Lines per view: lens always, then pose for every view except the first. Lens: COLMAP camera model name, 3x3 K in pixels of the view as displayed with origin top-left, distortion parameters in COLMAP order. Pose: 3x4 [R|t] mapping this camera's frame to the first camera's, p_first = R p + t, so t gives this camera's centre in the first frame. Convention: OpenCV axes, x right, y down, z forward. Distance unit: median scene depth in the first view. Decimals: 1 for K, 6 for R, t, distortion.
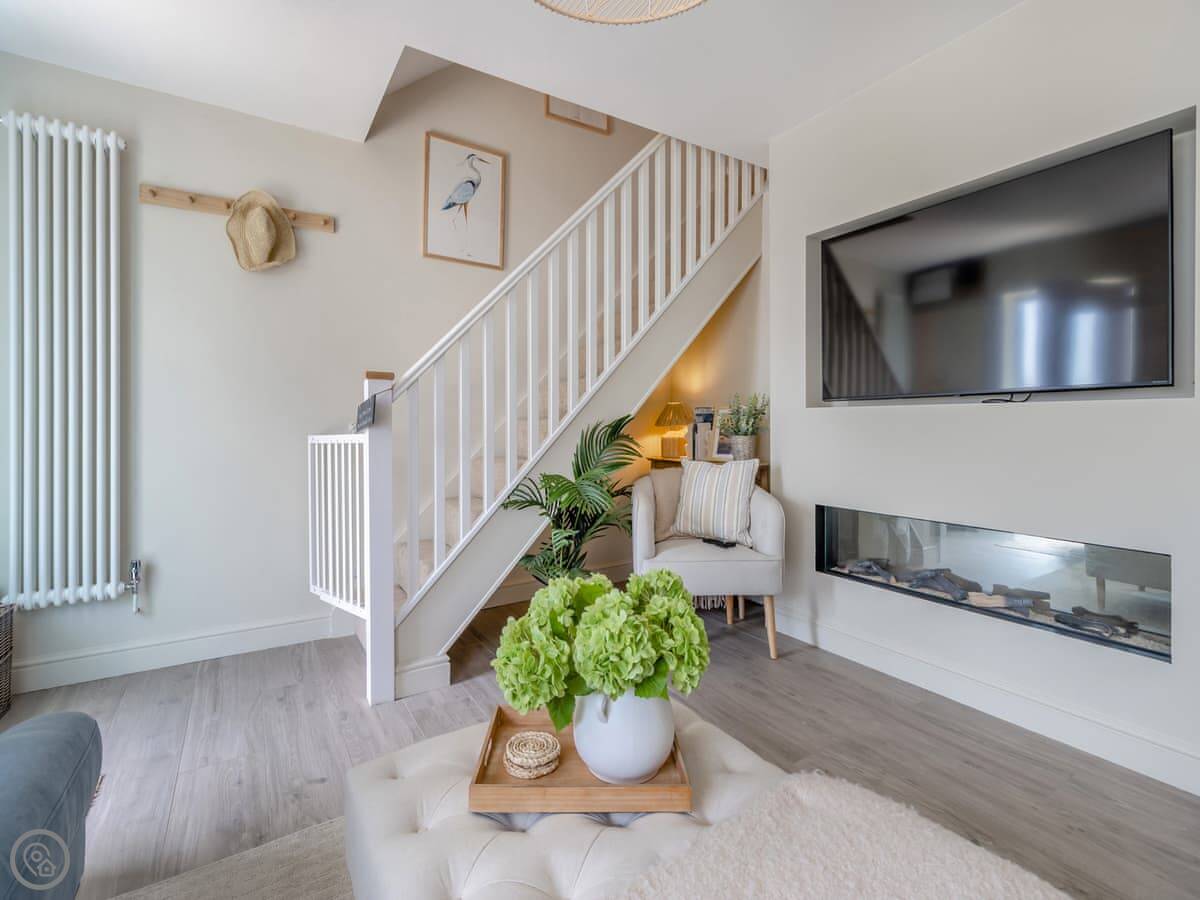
lens RADIAL K [[562.2, 0, 602.4], [0, 562.2, 440.5], [0, 0, 1]] dist [0.008523, -0.001387]
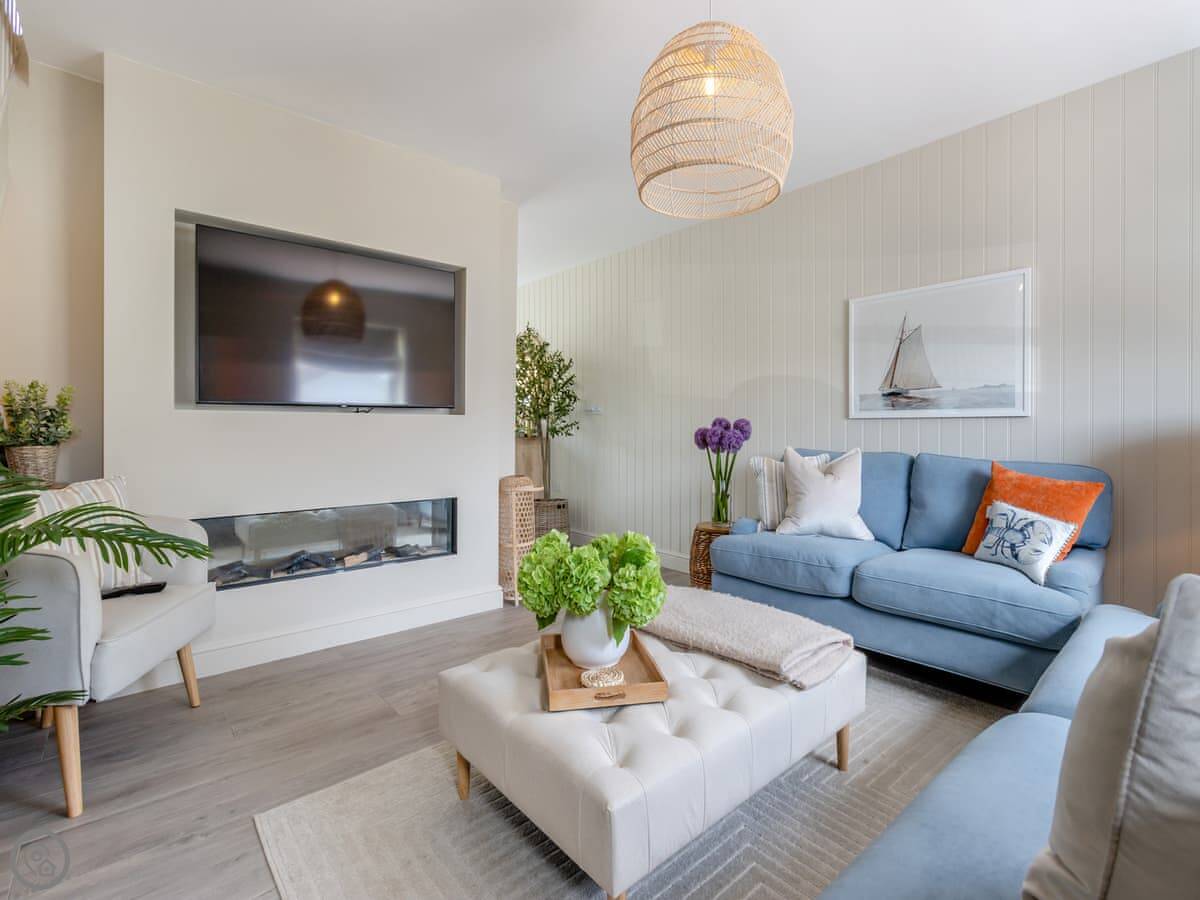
lens RADIAL K [[562.2, 0, 595.7], [0, 562.2, 439.3], [0, 0, 1]] dist [0.008523, -0.001387]
pose [[-0.136820, -0.016528, 0.990458, -0.631198], [0.026629, 0.999438, 0.020356, -0.013602], [-0.990238, 0.029160, -0.136303, 0.530338]]
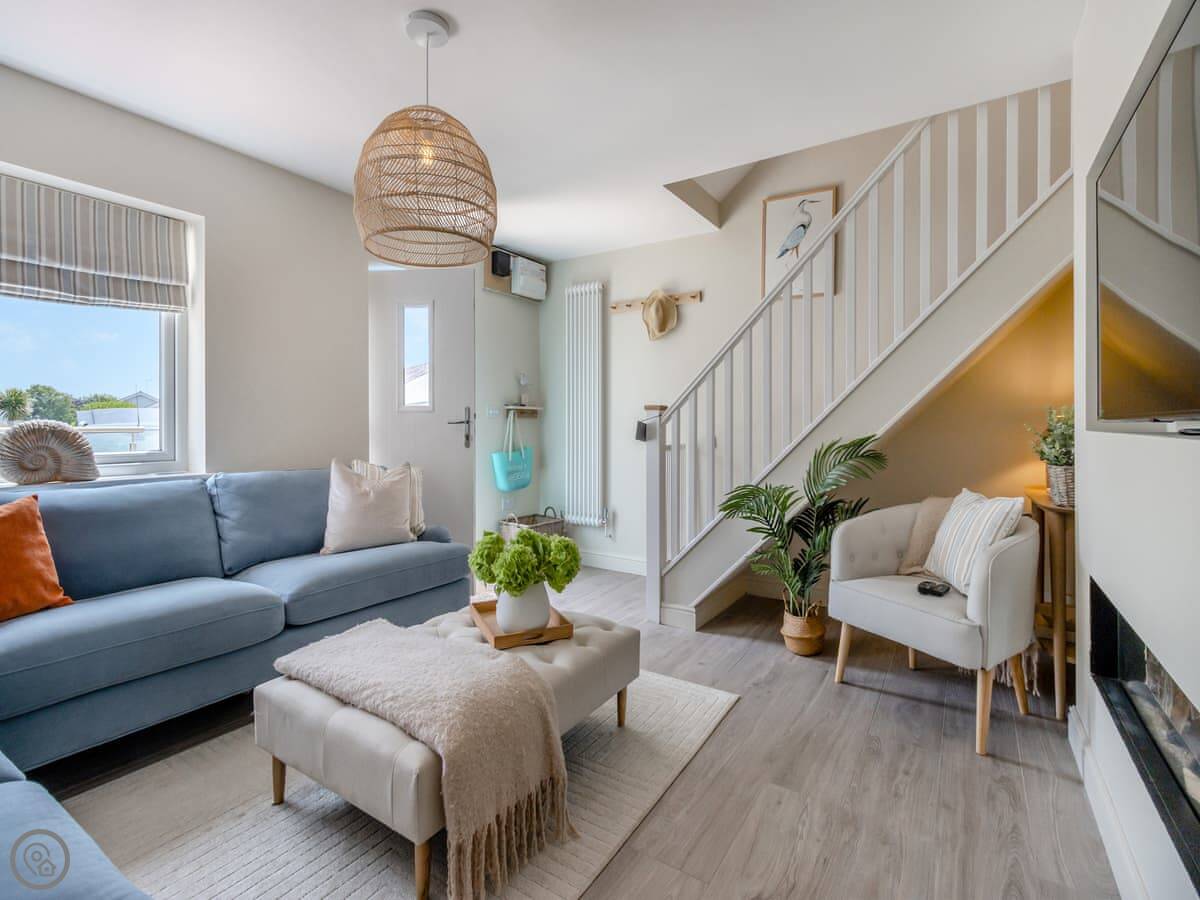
lens RADIAL K [[562.2, 0, 598.1], [0, 562.2, 441.3], [0, 0, 1]] dist [0.008523, -0.001387]
pose [[0.420571, 0.034320, -0.906610, 0.806574], [-0.027363, 0.999310, 0.025136, -0.051017], [0.906847, 0.014236, 0.421220, 0.193354]]
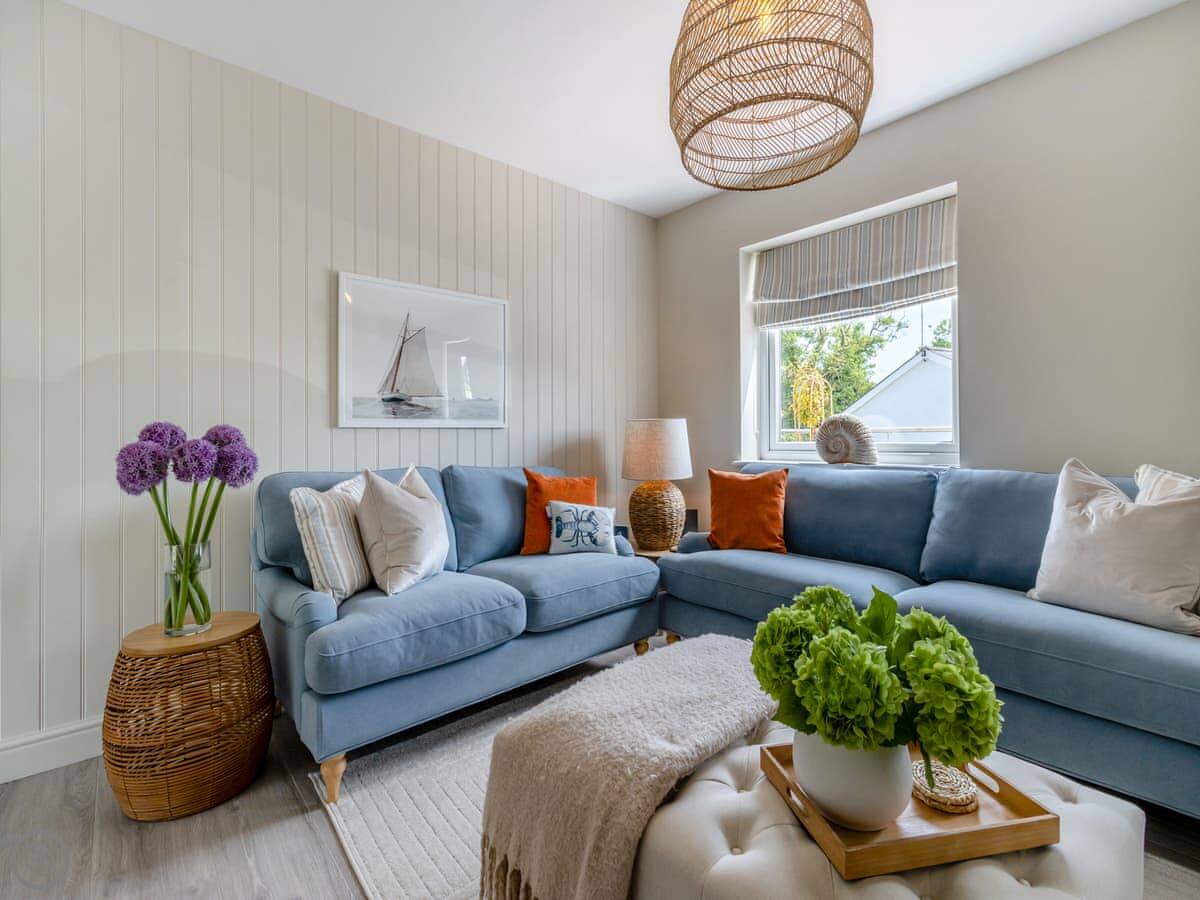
lens RADIAL K [[562.2, 0, 598.9], [0, 562.2, 442.4], [0, 0, 1]] dist [0.008523, -0.001387]
pose [[-0.987687, 0.013562, -0.155855, 0.274652], [0.007436, 0.999179, 0.039819, -0.028995], [0.156267, 0.038170, -0.986977, 0.818566]]
